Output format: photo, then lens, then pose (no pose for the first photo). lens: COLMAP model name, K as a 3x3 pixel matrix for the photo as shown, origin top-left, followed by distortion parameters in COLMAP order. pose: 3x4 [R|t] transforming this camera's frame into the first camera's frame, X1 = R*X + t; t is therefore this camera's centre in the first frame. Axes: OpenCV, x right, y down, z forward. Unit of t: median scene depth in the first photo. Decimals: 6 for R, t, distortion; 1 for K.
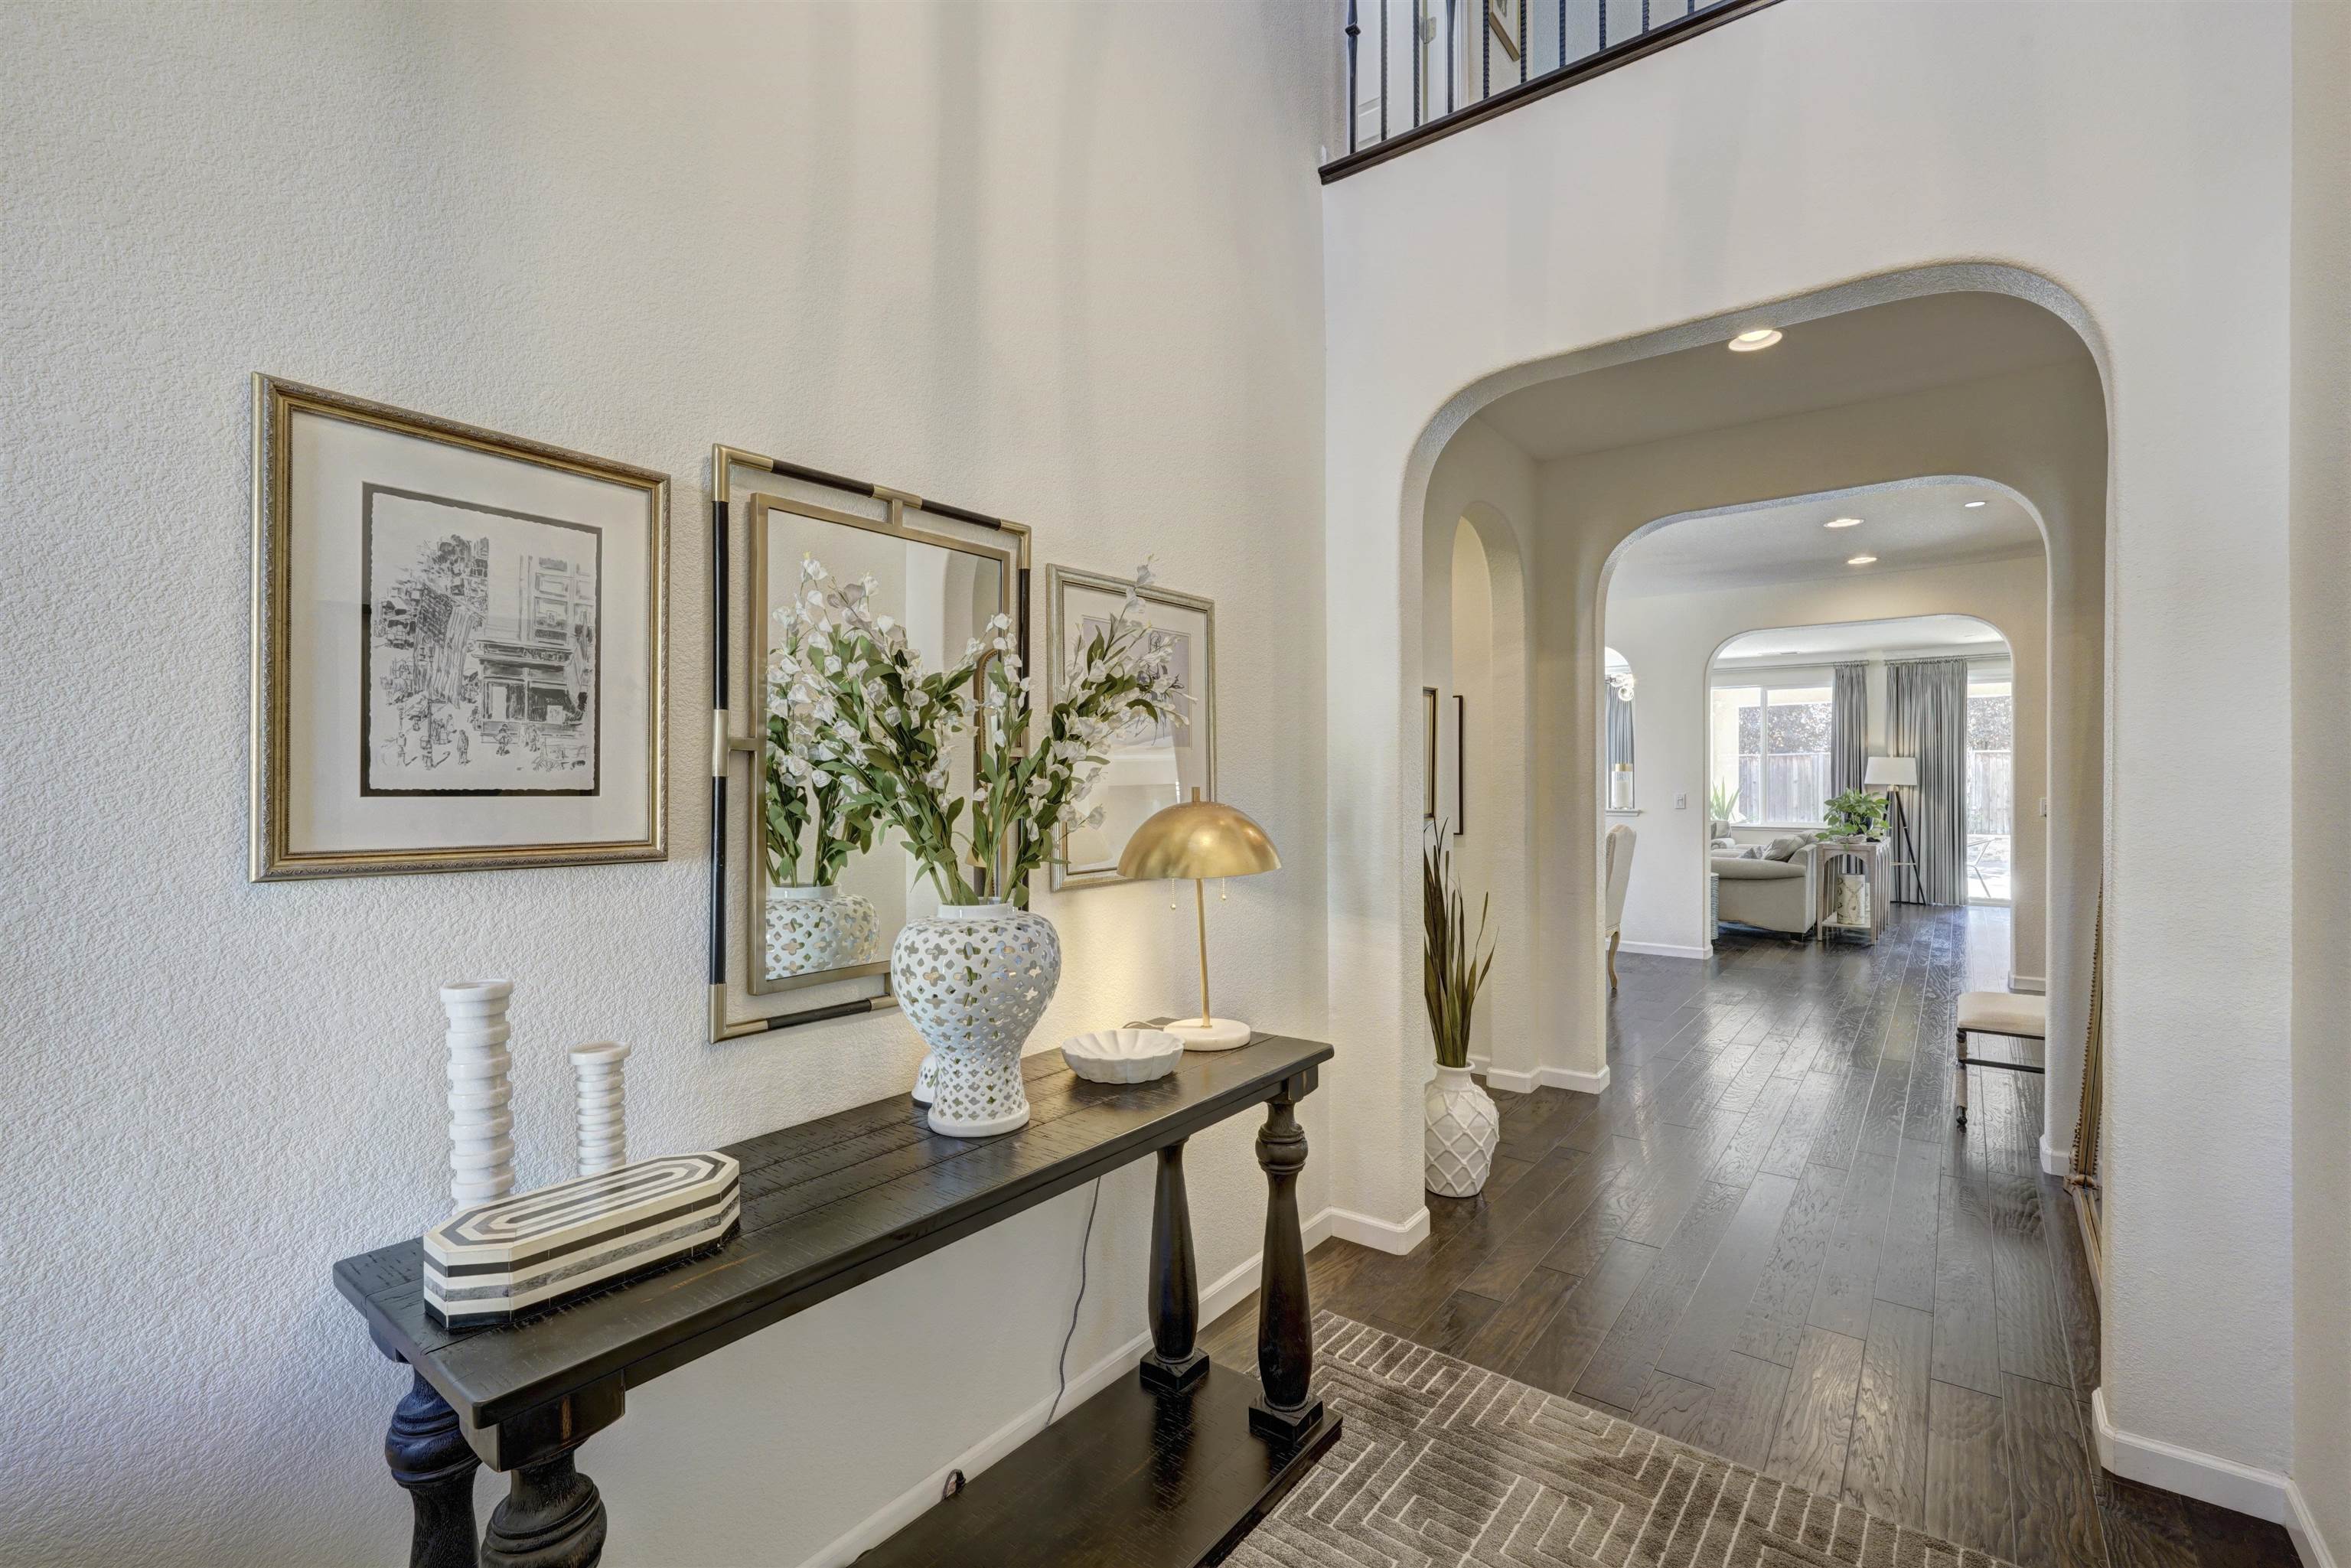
lens RADIAL K [[1025.6, 0, 1175.1], [0, 1025.6, 778.1], [0, 0, 1]] dist [-0.007161, 0.002378]
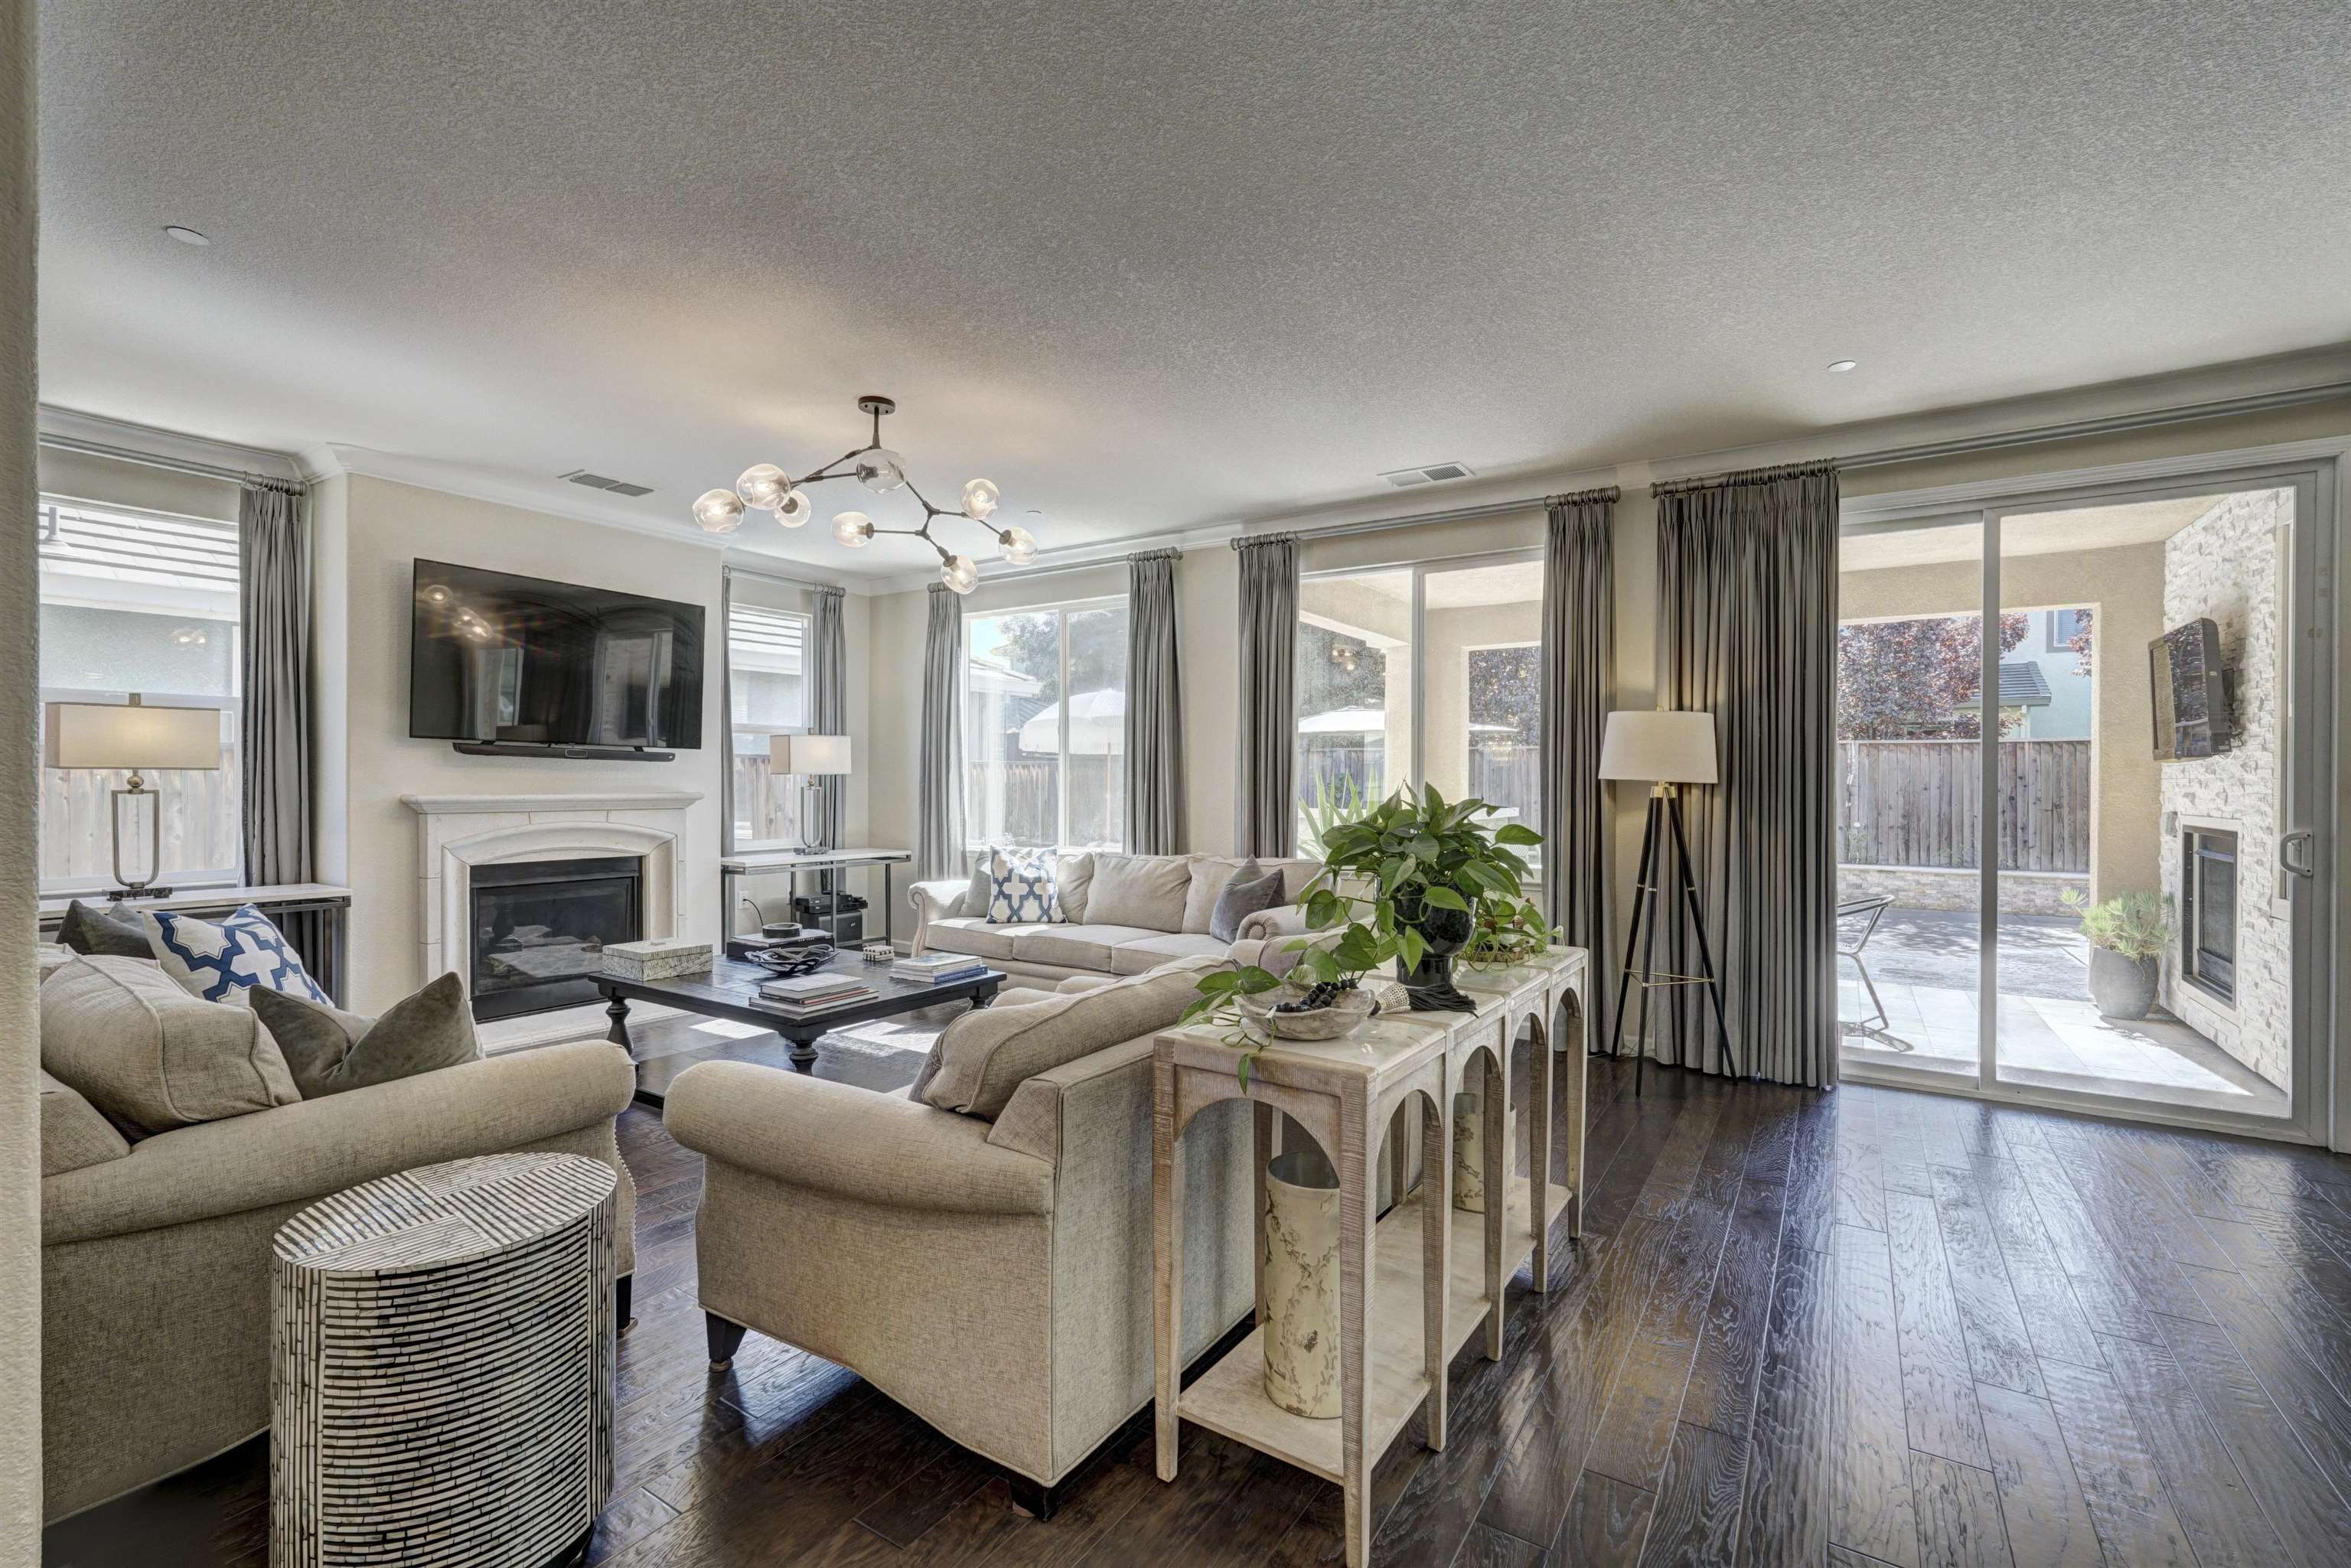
lens RADIAL K [[1025.6, 0, 1175.9], [0, 1025.6, 788.1], [0, 0, 1]] dist [-0.007161, 0.002378]
pose [[0.996979, 0.006092, 0.077429, 0.474764], [-0.005916, 0.999979, -0.002492, 0.010964], [-0.077443, 0.002026, 0.996995, 0.607221]]
